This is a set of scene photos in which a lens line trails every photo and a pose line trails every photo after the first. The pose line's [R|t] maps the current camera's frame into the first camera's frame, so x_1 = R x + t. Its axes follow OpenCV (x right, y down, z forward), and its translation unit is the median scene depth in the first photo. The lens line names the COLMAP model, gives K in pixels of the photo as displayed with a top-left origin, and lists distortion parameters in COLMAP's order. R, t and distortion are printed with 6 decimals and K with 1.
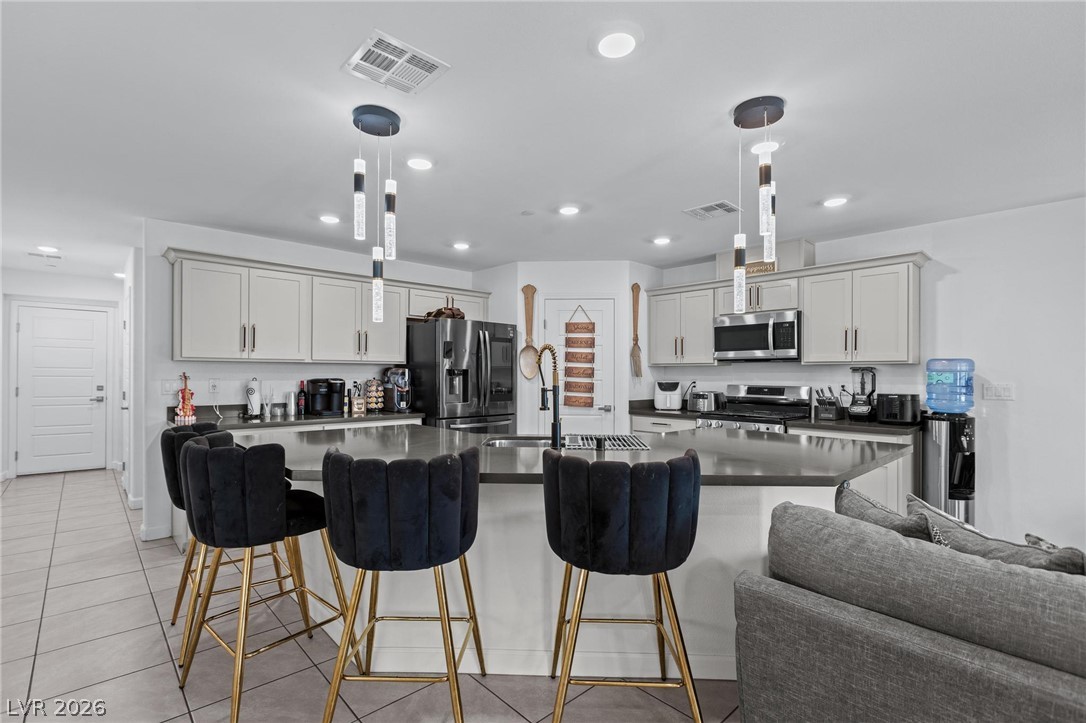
lens RADIAL K [[498.6, 0, 541.6], [0, 498.6, 375.9], [0, 0, 1]] dist [-0.009051, -0.000080]
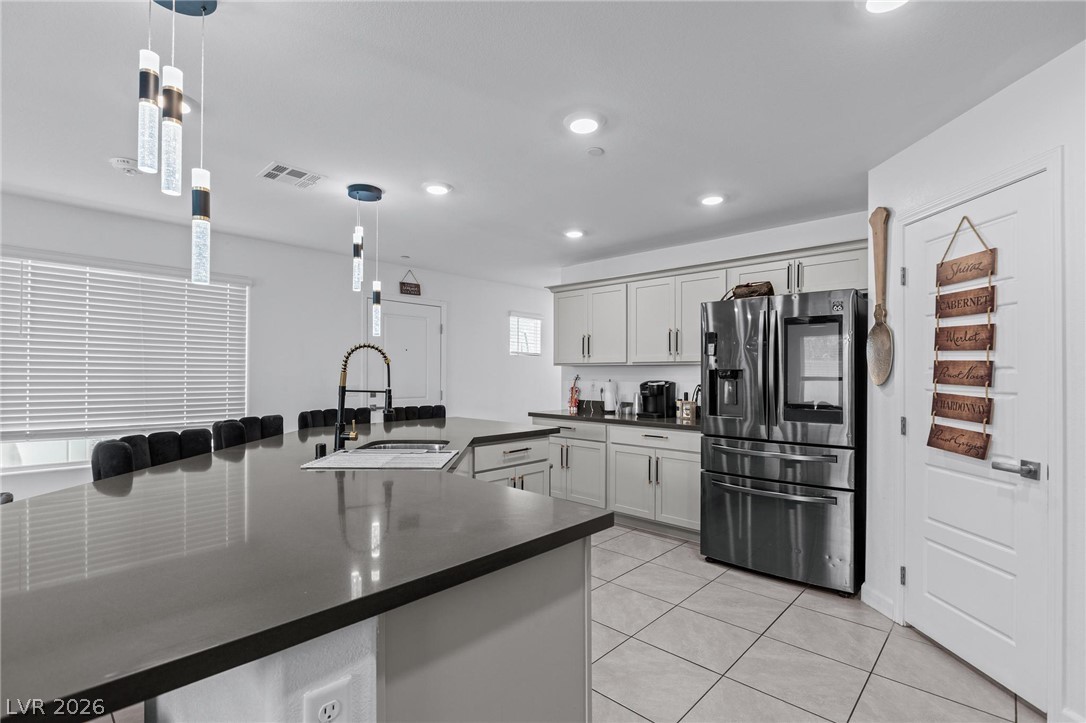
lens RADIAL K [[500.3, 0, 538.5], [0, 500.3, 368.9], [0, 0, 1]] dist [-0.009269, -0.000019]
pose [[0.070907, -0.013822, -0.997387, 0.569195], [-0.008775, 0.999857, -0.014481, -0.001836], [0.997444, 0.009779, 0.070775, 0.723266]]
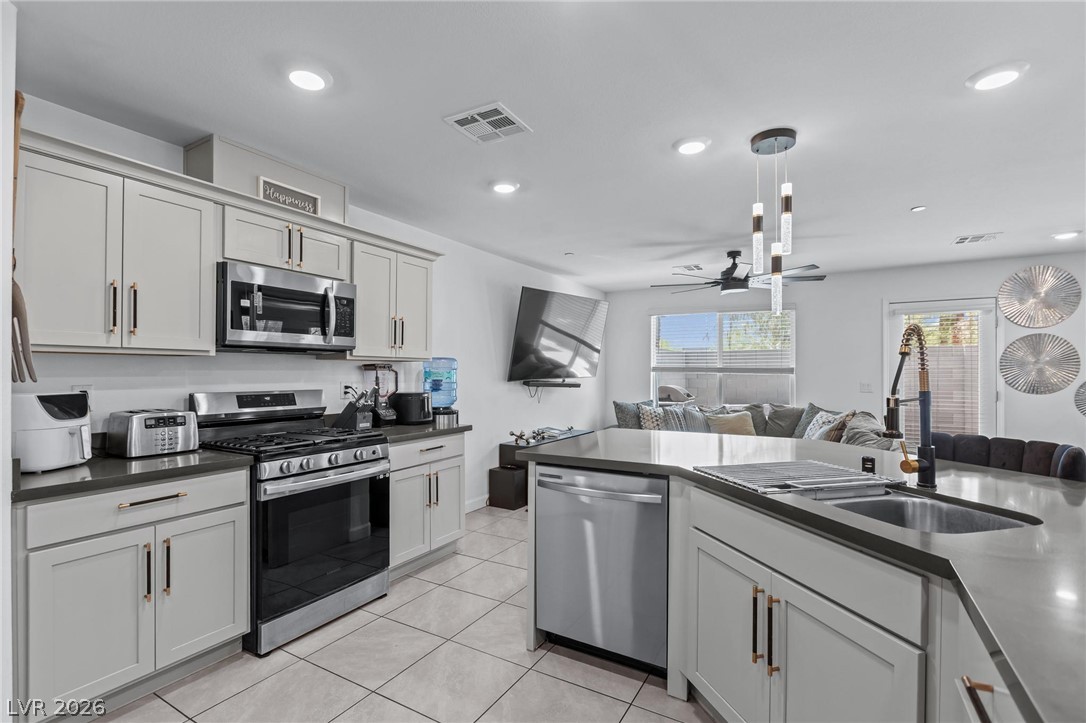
lens RADIAL K [[500.3, 0, 538.5], [0, 500.3, 368.9], [0, 0, 1]] dist [-0.009269, -0.000019]
pose [[-0.283732, 0.003365, 0.958898, -0.250995], [0.003439, 0.999991, -0.002491, -0.005469], [-0.958897, 0.002590, -0.283741, 0.924854]]
